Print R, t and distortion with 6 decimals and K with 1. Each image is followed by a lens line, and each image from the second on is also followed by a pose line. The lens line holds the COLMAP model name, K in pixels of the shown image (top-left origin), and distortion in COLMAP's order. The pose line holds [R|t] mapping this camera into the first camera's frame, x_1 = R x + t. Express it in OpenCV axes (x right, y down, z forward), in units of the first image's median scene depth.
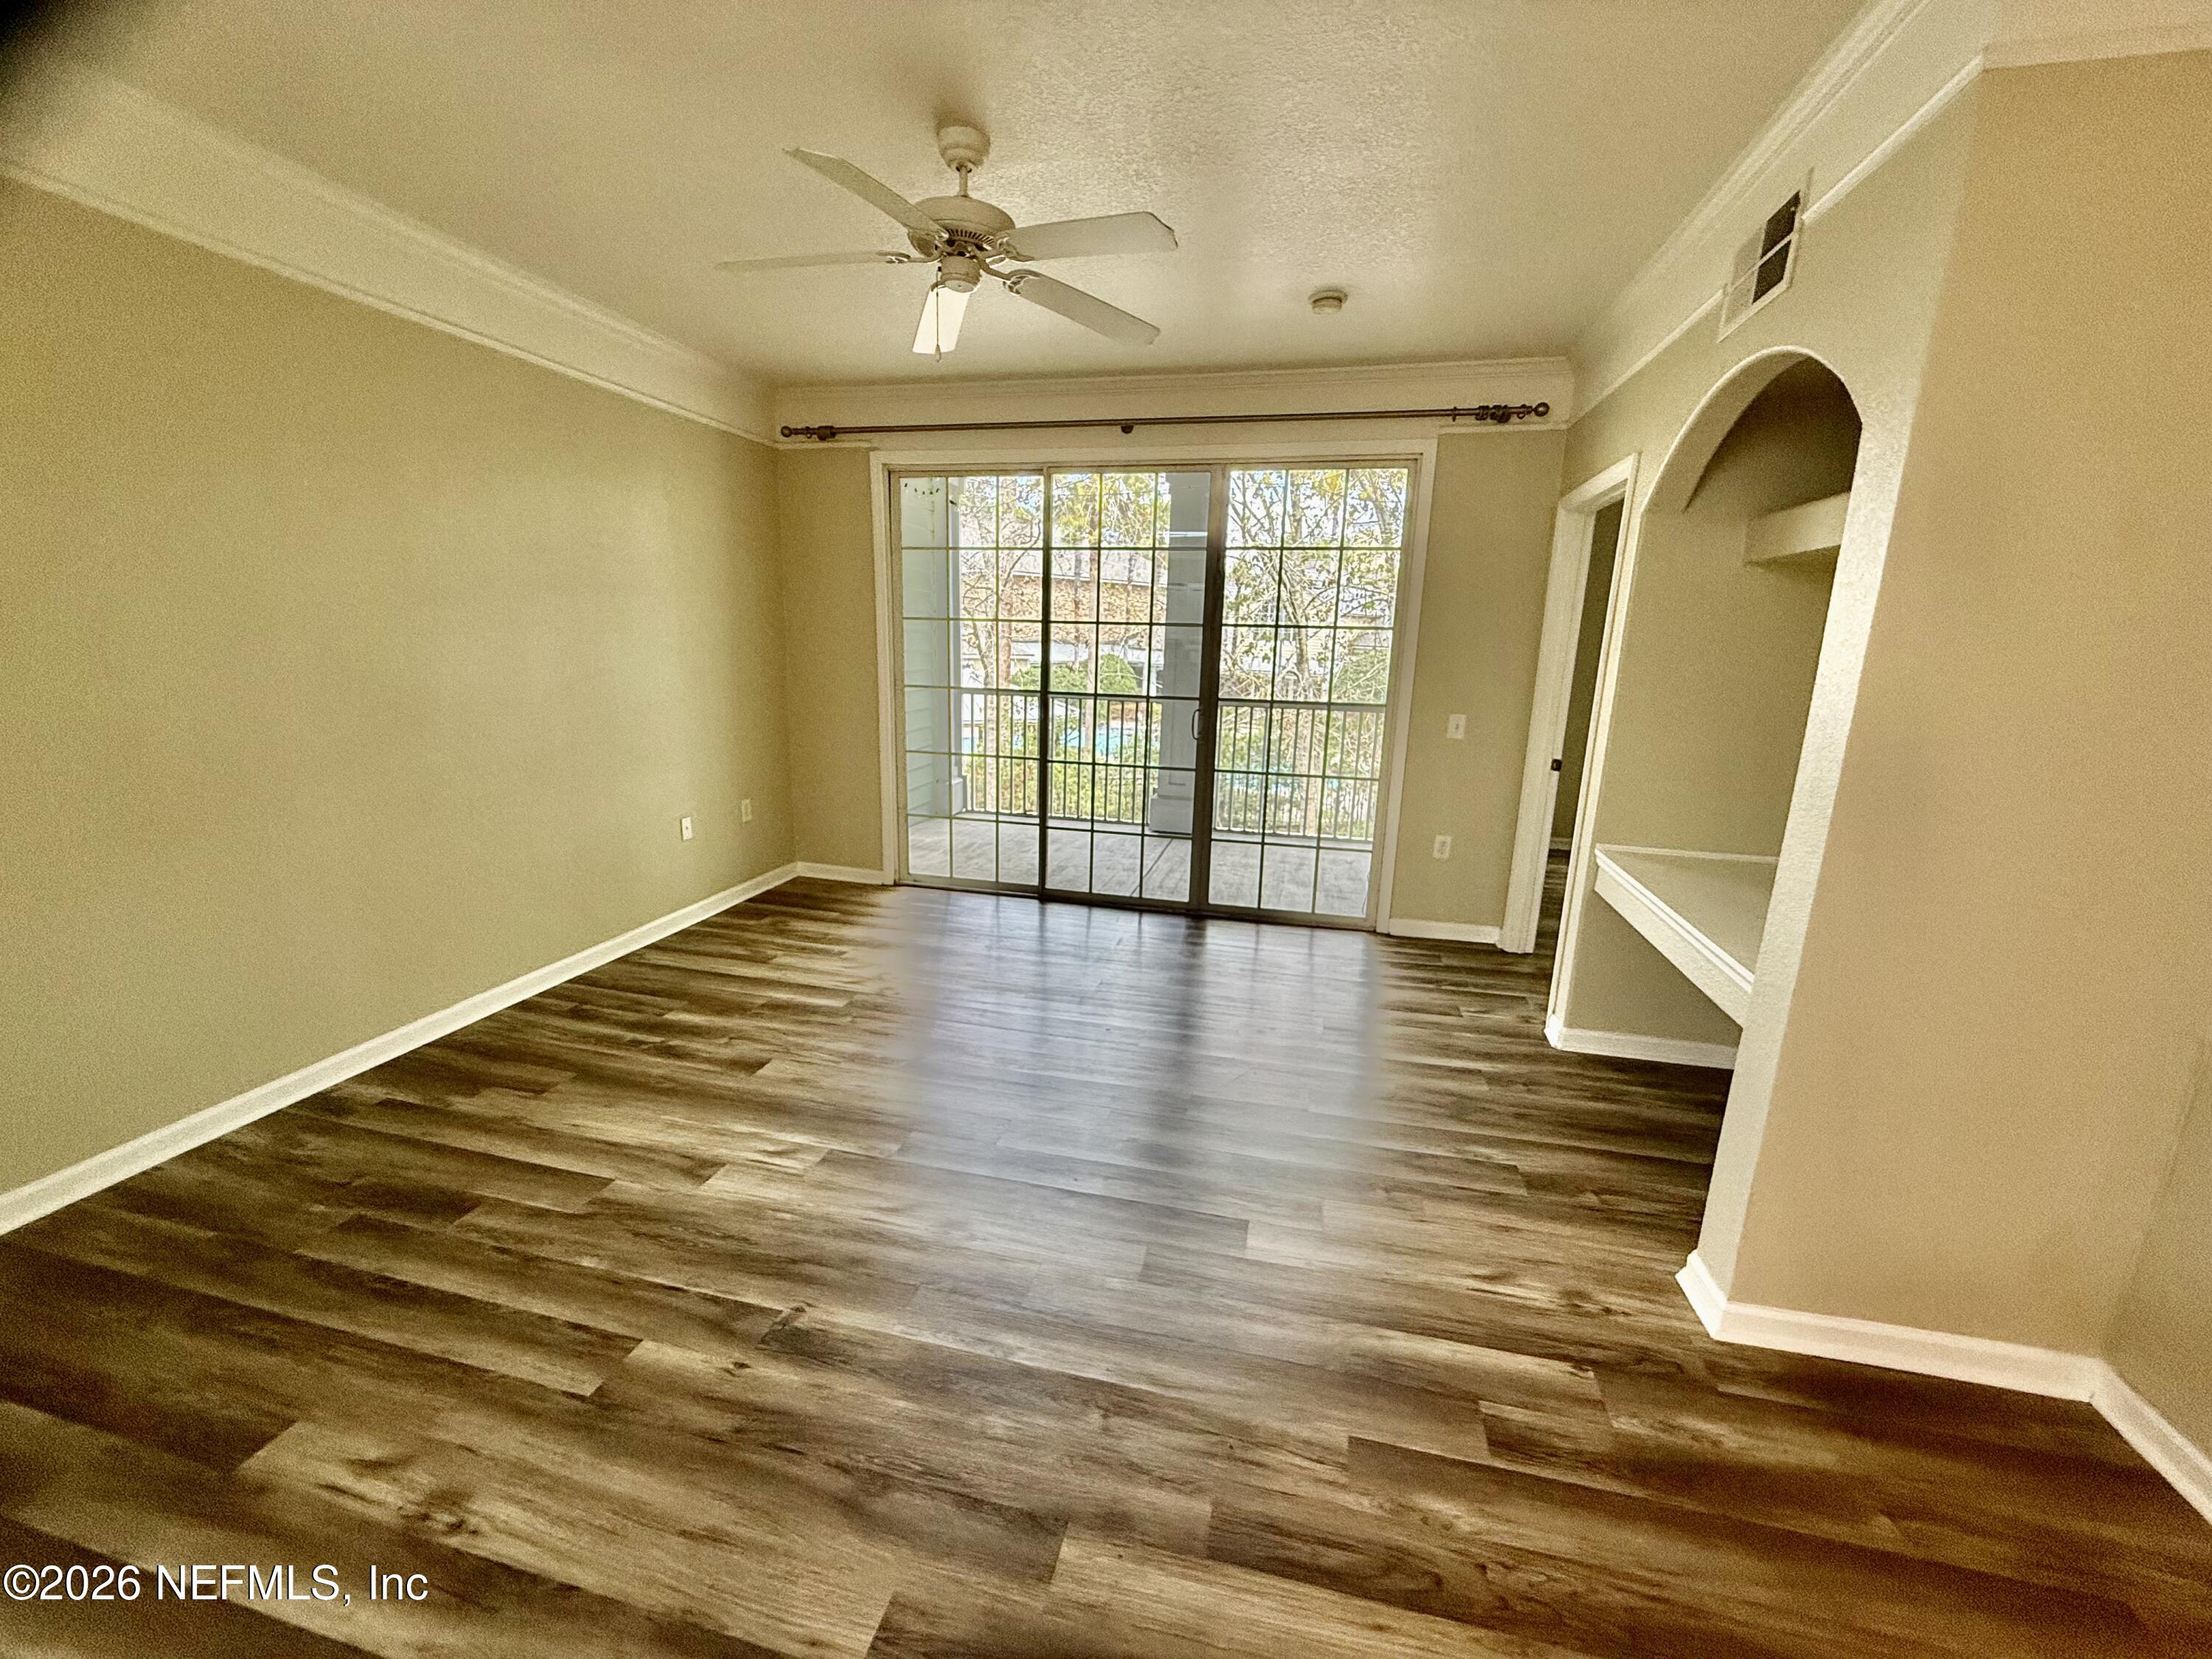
lens RADIAL K [[876.7, 0, 1109.1], [0, 876.7, 831.1], [0, 0, 1]] dist [-0.000780, -0.000124]
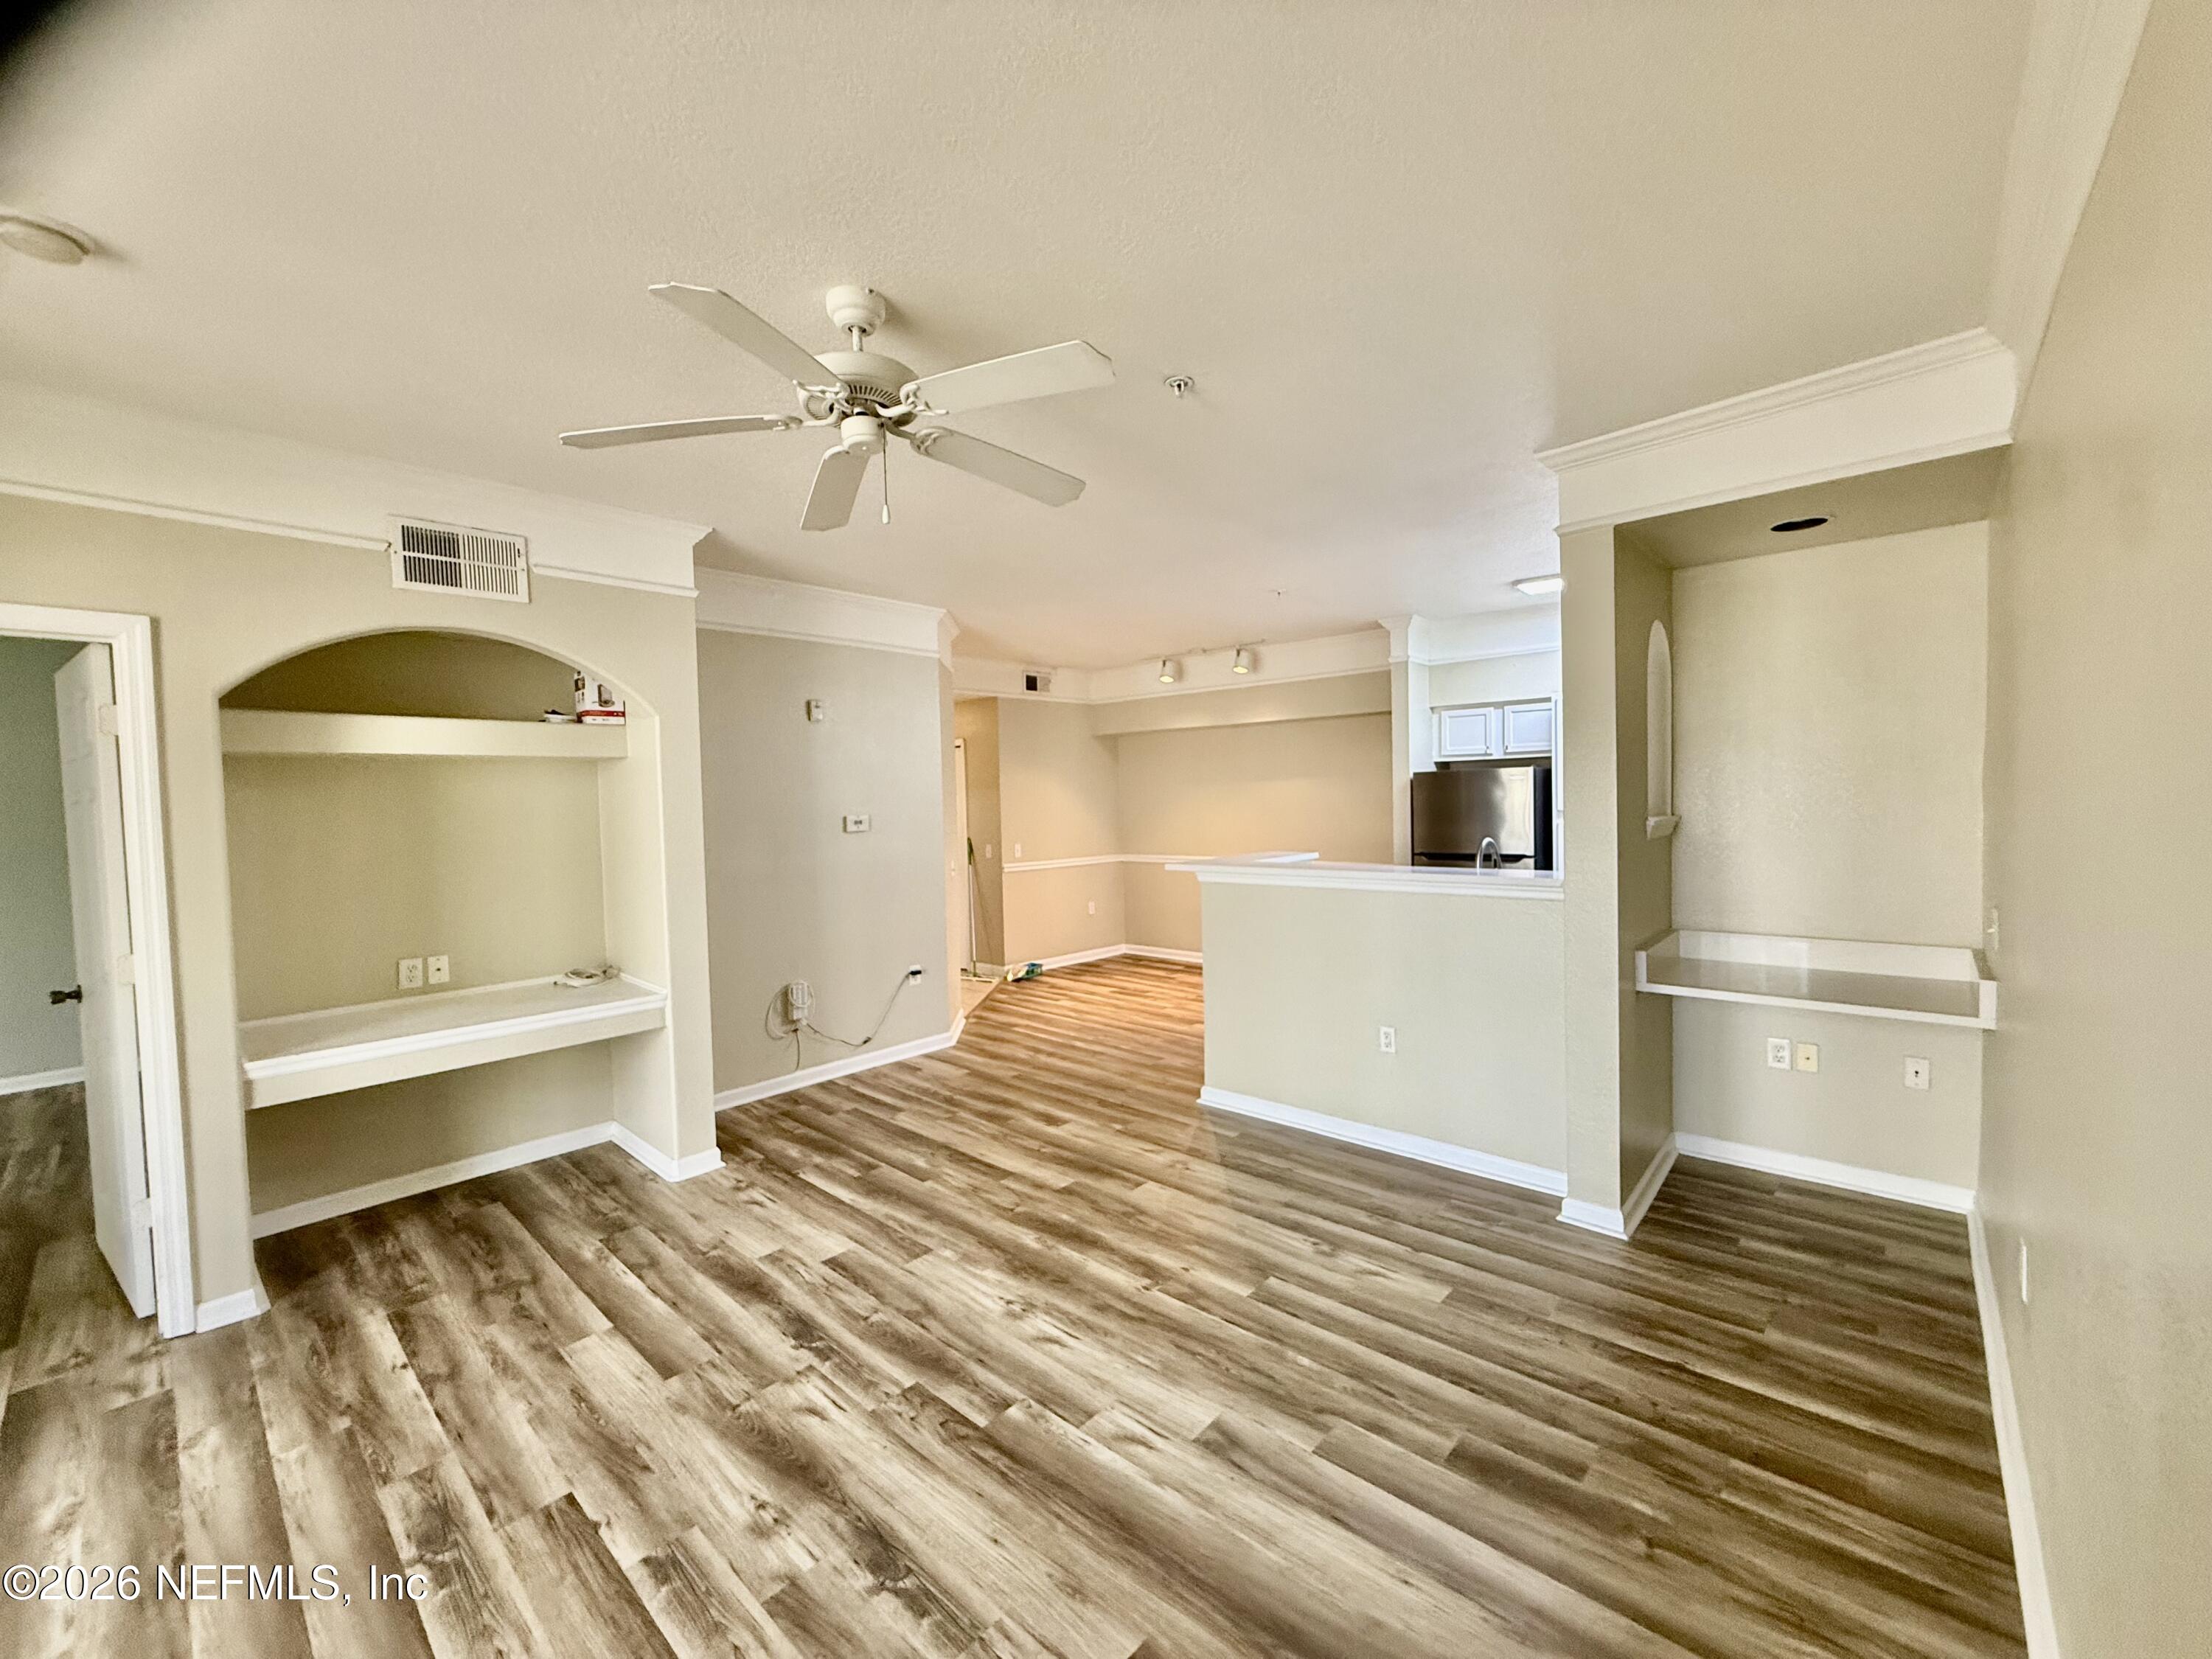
lens RADIAL K [[876.7, 0, 1109.6], [0, 876.7, 829.2], [0, 0, 1]] dist [-0.000780, -0.000124]
pose [[-0.877336, -0.022104, 0.479367, -0.893087], [0.107529, 0.964482, 0.241272, -0.474713], [-0.467674, 0.263222, -0.843798, 1.879064]]
